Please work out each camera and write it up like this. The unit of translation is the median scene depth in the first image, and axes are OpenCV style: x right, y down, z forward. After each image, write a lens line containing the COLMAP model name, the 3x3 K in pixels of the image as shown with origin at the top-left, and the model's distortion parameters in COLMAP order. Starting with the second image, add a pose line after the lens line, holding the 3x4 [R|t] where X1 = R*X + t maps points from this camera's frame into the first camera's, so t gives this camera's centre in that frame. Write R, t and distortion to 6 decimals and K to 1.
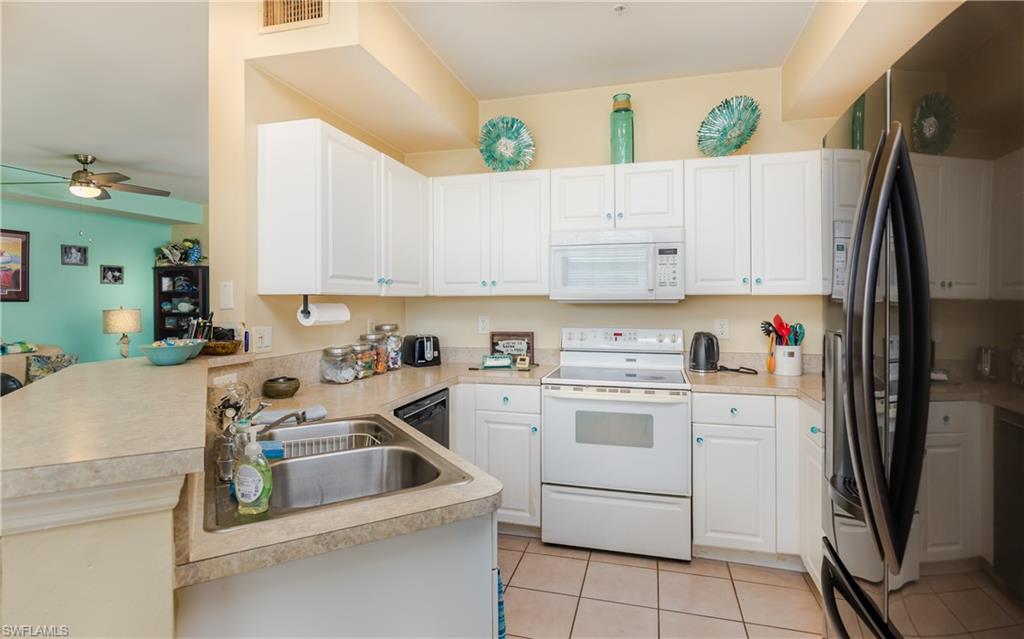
lens RADIAL K [[528.4, 0, 510.1], [0, 528.4, 298.4], [0, 0, 1]] dist [0.003347, -0.000080]
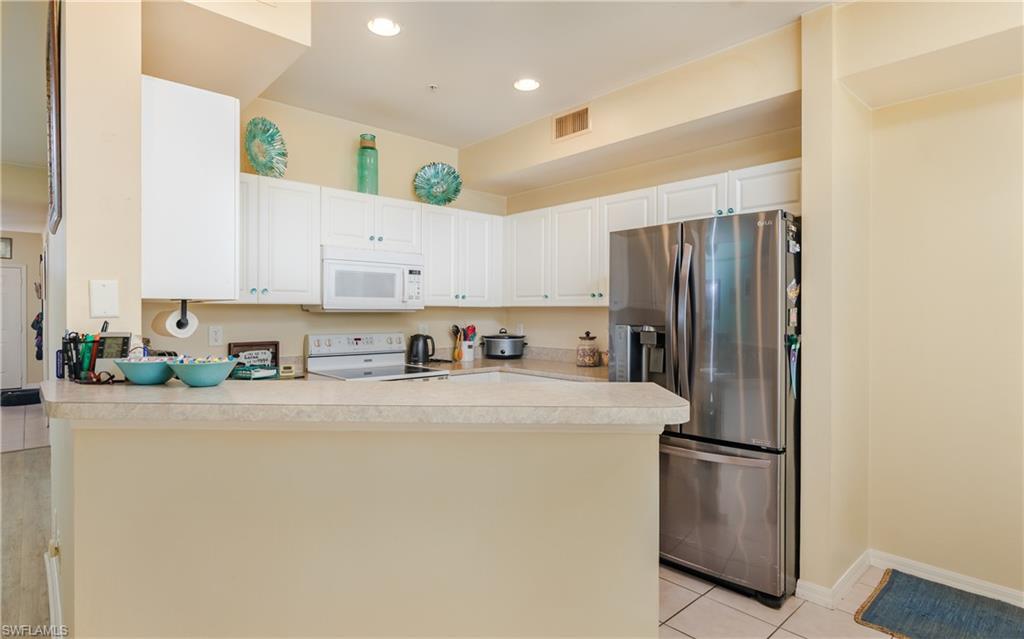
lens RADIAL K [[528.4, 0, 503.0], [0, 528.4, 315.9], [0, 0, 1]] dist [0.003347, -0.000080]
pose [[0.527749, -0.002370, 0.849397, -0.625432], [-0.006320, 0.999957, 0.006717, 0.007214], [-0.849377, -0.008913, 0.527712, 0.122522]]
